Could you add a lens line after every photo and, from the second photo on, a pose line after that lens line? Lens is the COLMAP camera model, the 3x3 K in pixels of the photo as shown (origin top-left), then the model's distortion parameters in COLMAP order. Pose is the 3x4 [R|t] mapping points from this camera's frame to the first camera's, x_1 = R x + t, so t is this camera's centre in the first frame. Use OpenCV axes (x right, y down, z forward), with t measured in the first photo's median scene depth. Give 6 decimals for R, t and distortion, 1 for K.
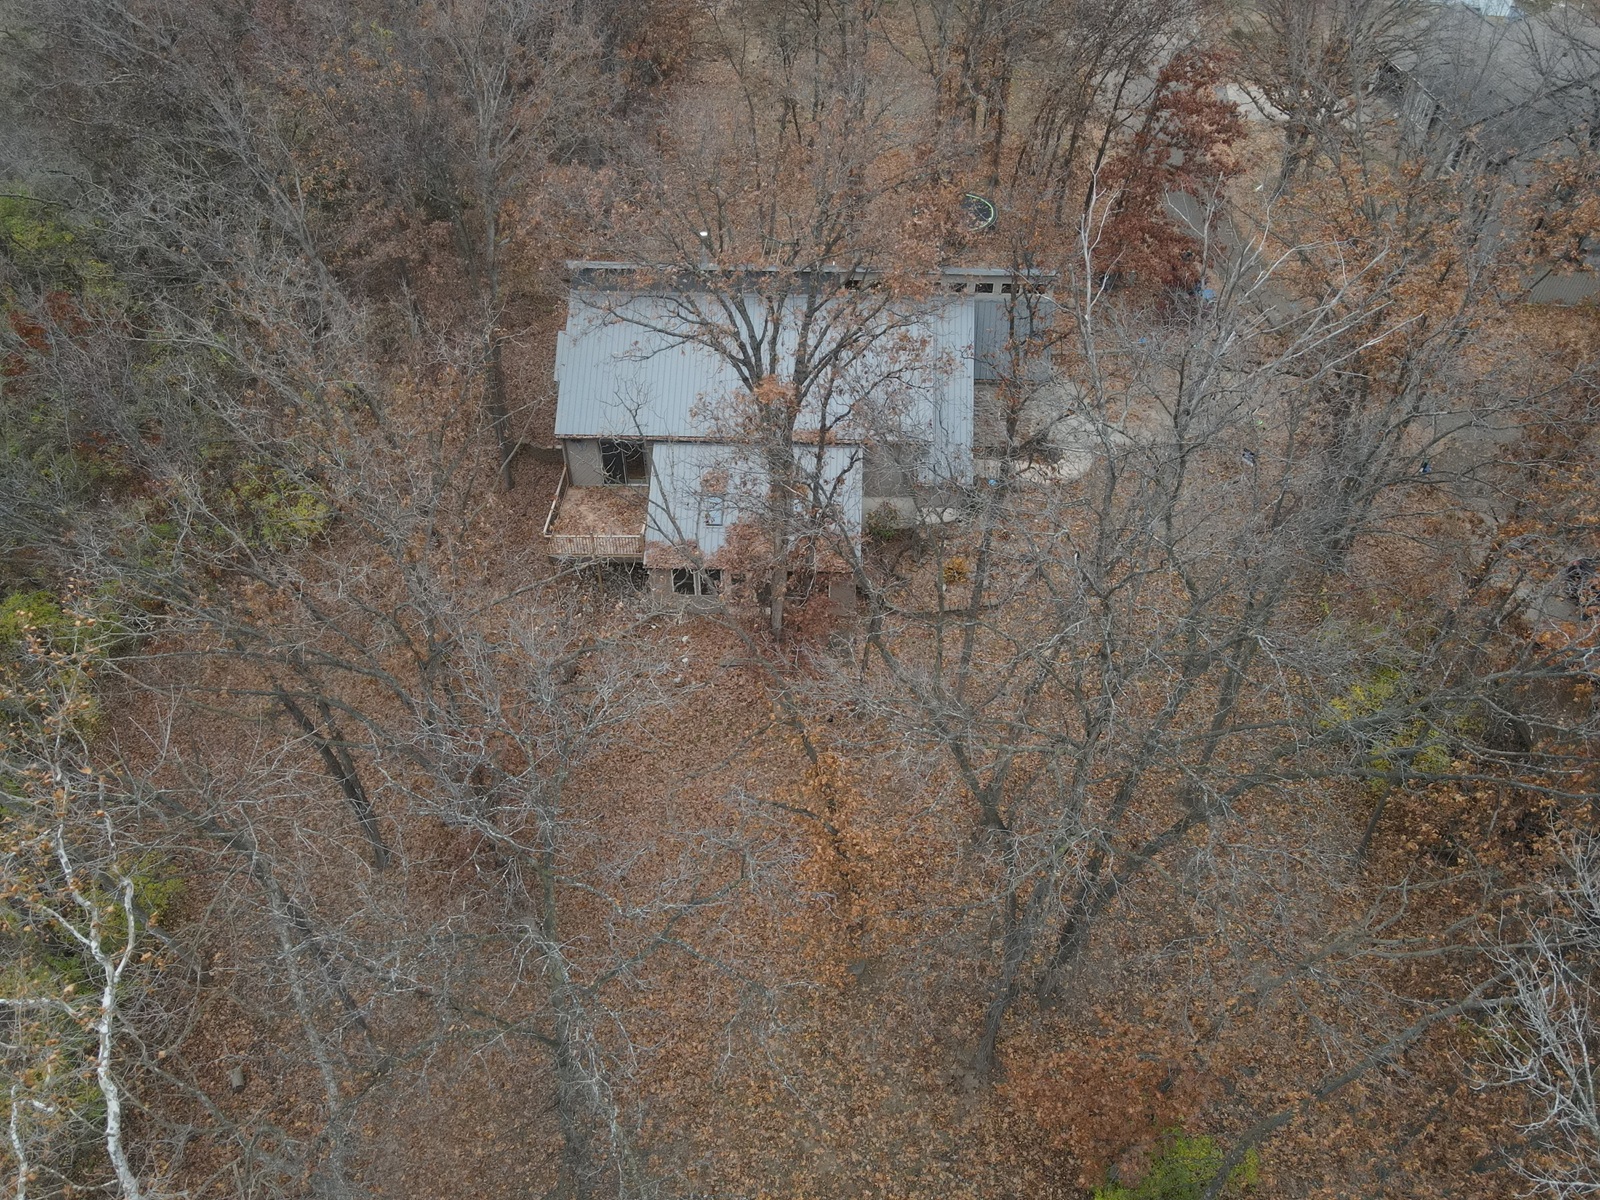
lens RADIAL K [[1099.5, 0, 799.4], [0, 1099.5, 596.9], [0, 0, 1]] dist [-0.010010, -0.000359]
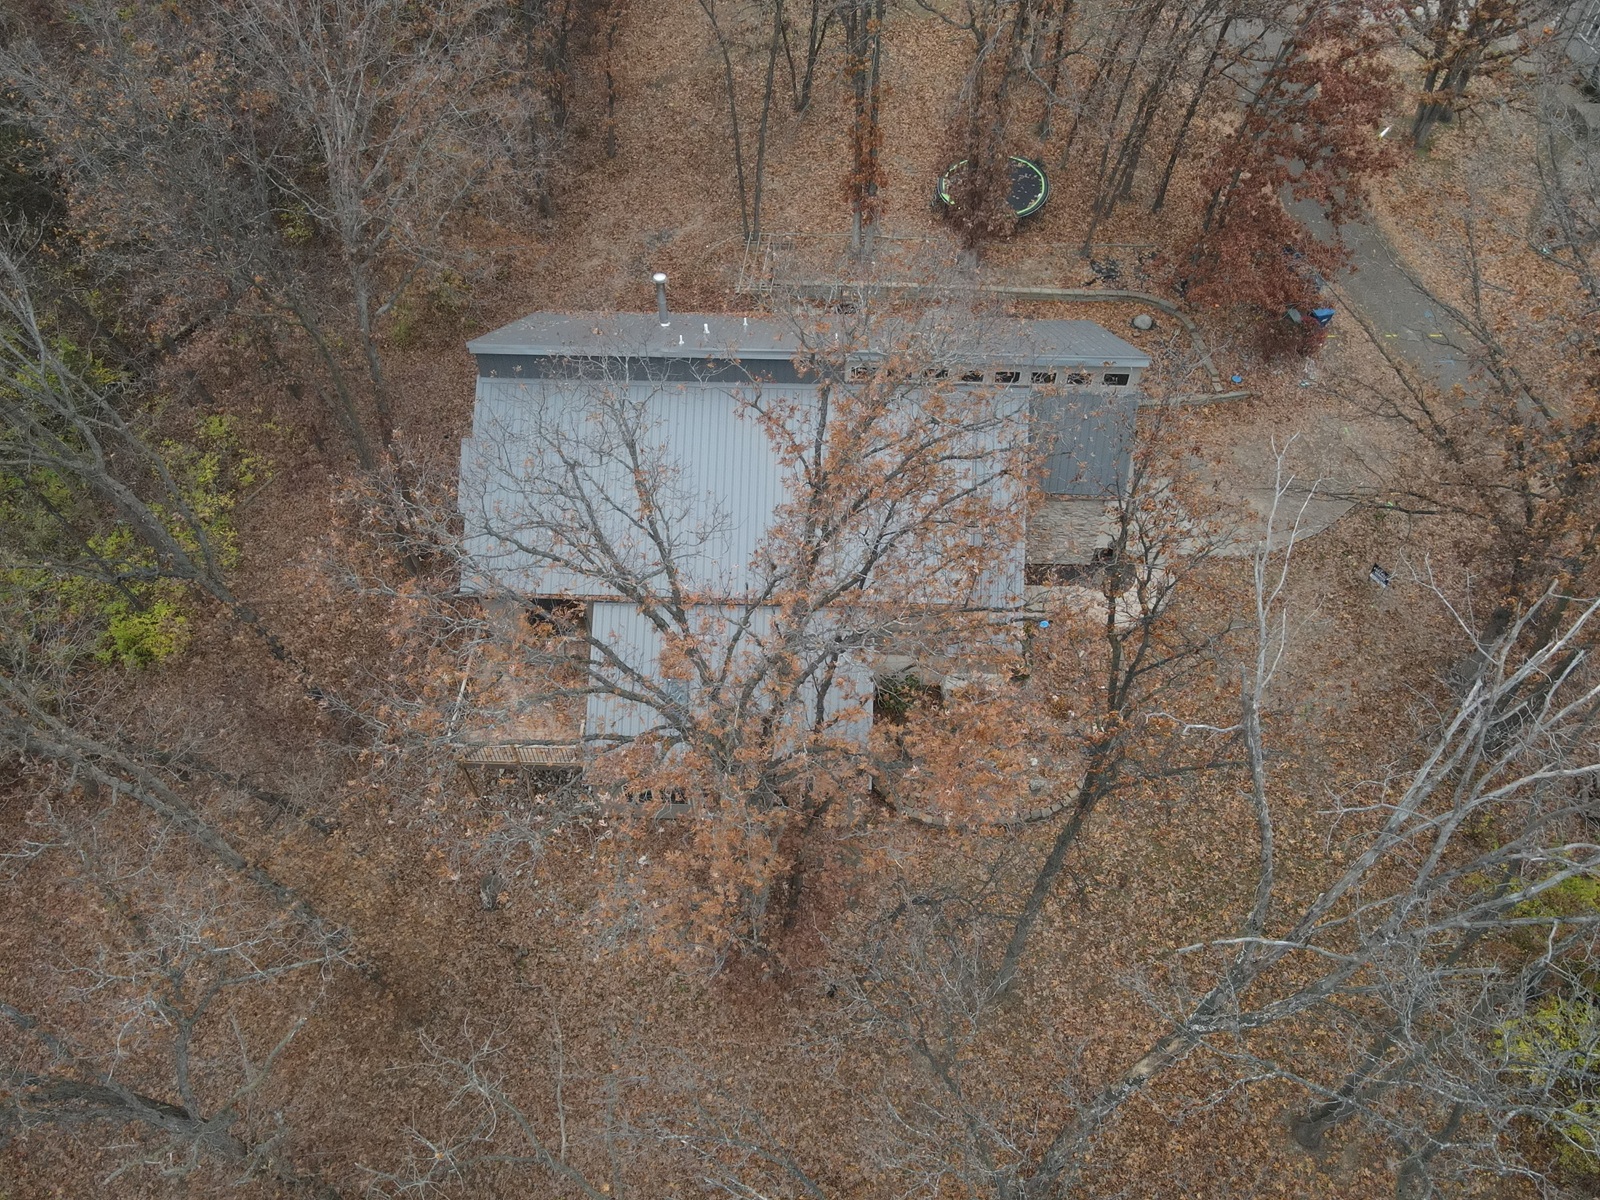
lens RADIAL K [[1099.5, 0, 800.9], [0, 1099.5, 603.0], [0, 0, 1]] dist [-0.010010, -0.000359]
pose [[0.999993, -0.001868, -0.003100, 0.009761], [0.002324, 0.988052, 0.154105, -0.266036], [0.002775, -0.154111, 0.988050, 0.281069]]
